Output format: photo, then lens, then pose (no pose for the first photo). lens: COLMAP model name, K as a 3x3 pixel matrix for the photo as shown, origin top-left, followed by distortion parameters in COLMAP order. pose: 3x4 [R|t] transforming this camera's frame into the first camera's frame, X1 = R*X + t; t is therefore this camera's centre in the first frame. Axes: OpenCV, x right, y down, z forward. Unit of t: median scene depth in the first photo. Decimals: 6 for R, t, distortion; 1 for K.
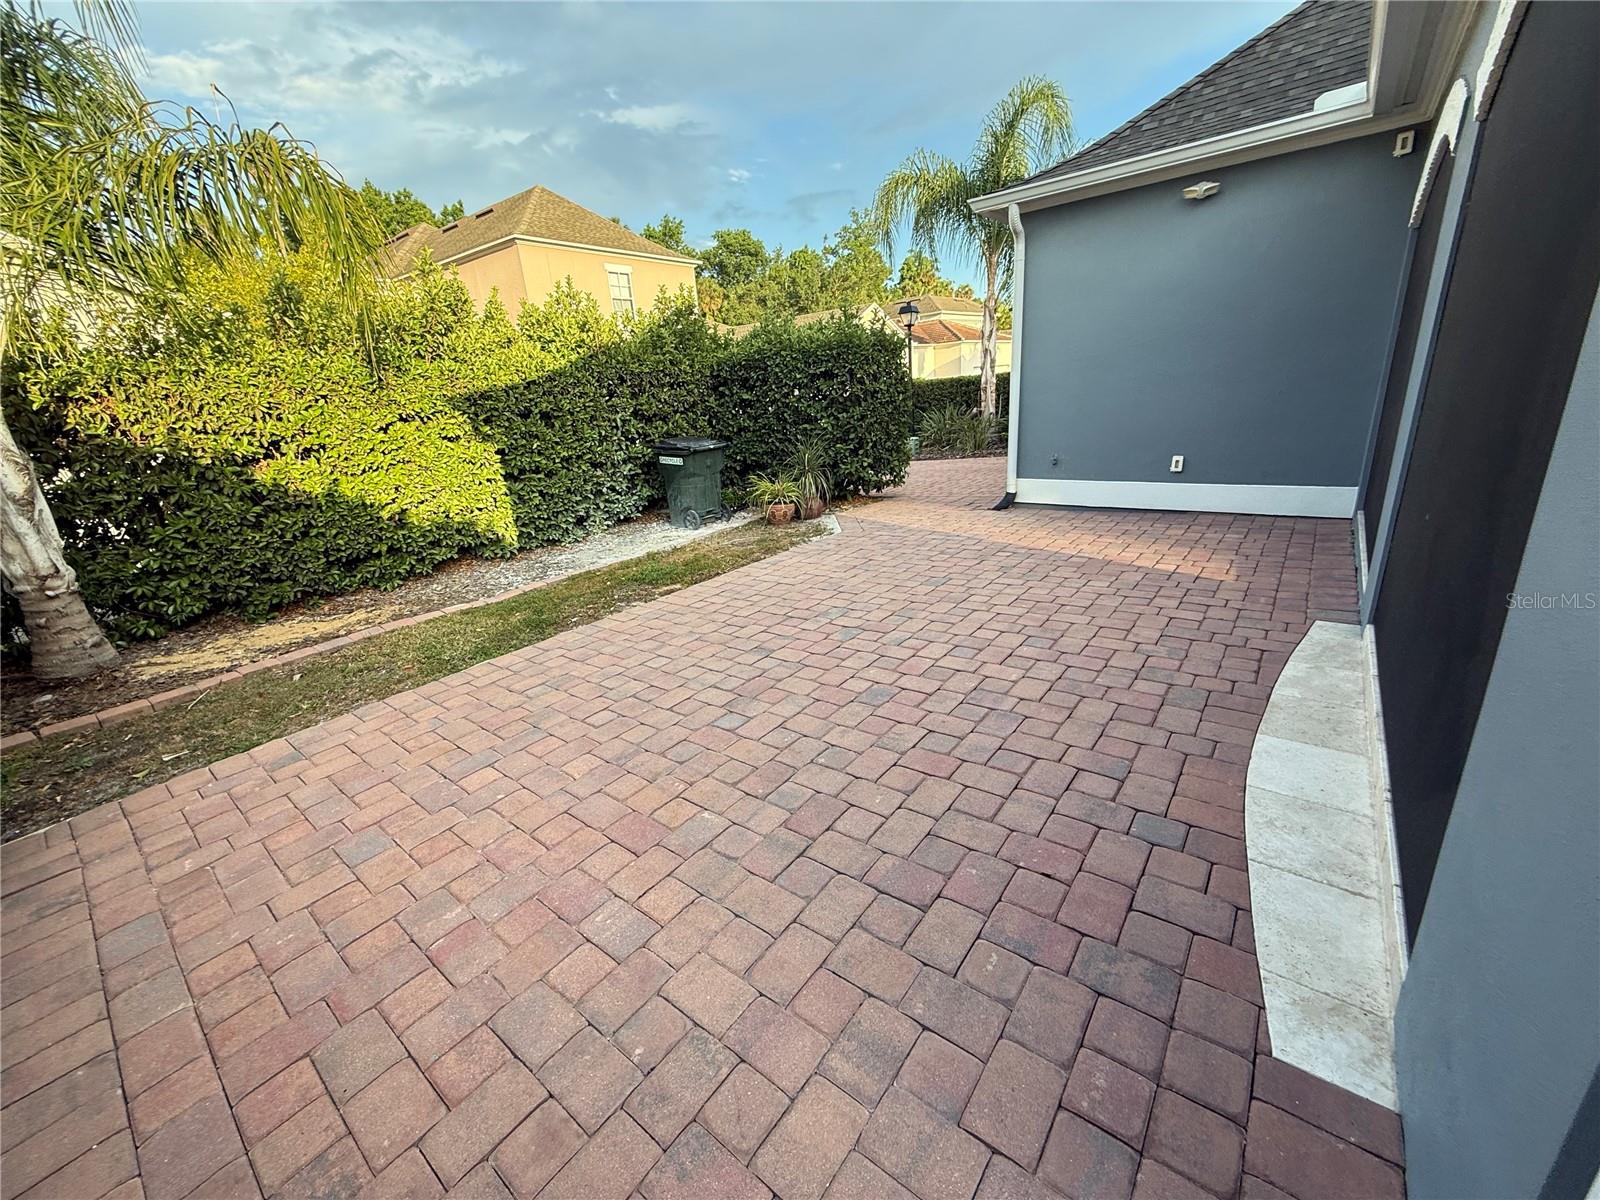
lens RADIAL K [[635.7, 0, 806.5], [0, 635.7, 603.7], [0, 0, 1]] dist [0.000472, 0.000623]
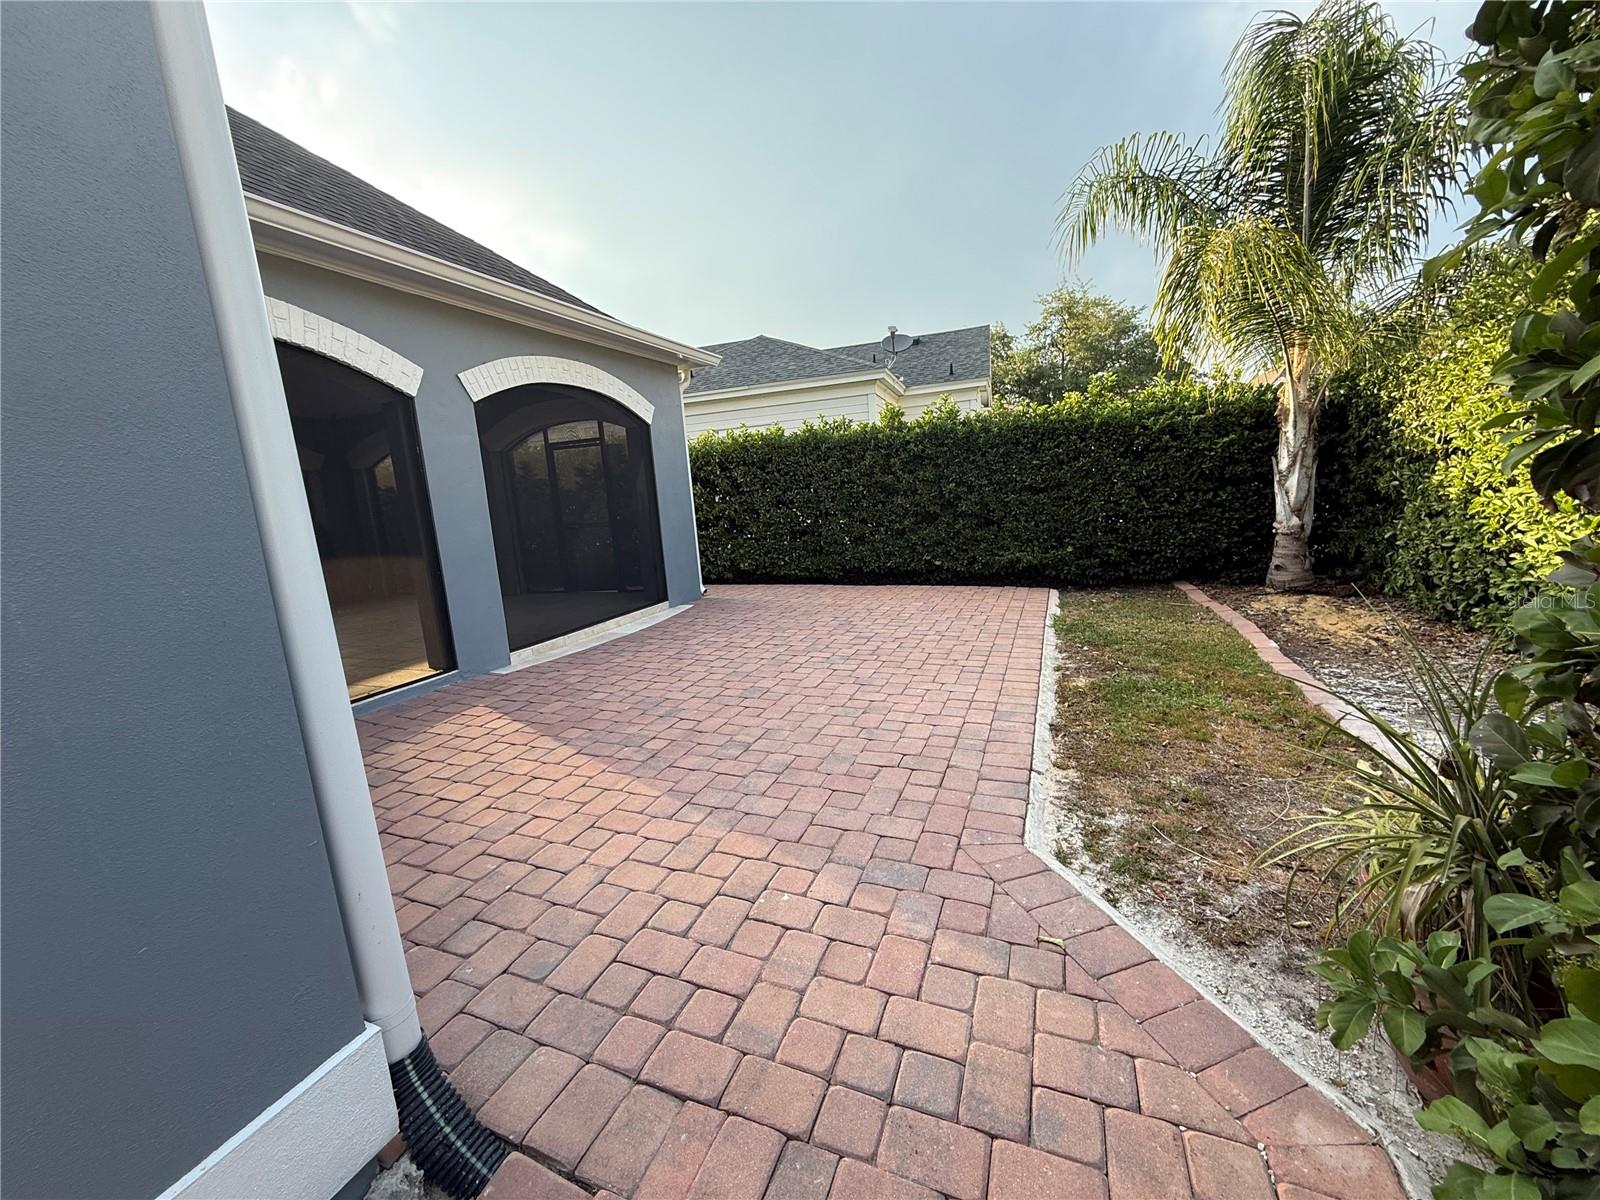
lens RADIAL K [[635.7, 0, 798.0], [0, 635.7, 597.3], [0, 0, 1]] dist [0.000472, 0.000623]
pose [[-0.952954, 0.184588, -0.240429, 0.348176], [0.049136, 0.876774, 0.478385, -0.606040], [0.299107, 0.444065, -0.844595, 1.777105]]
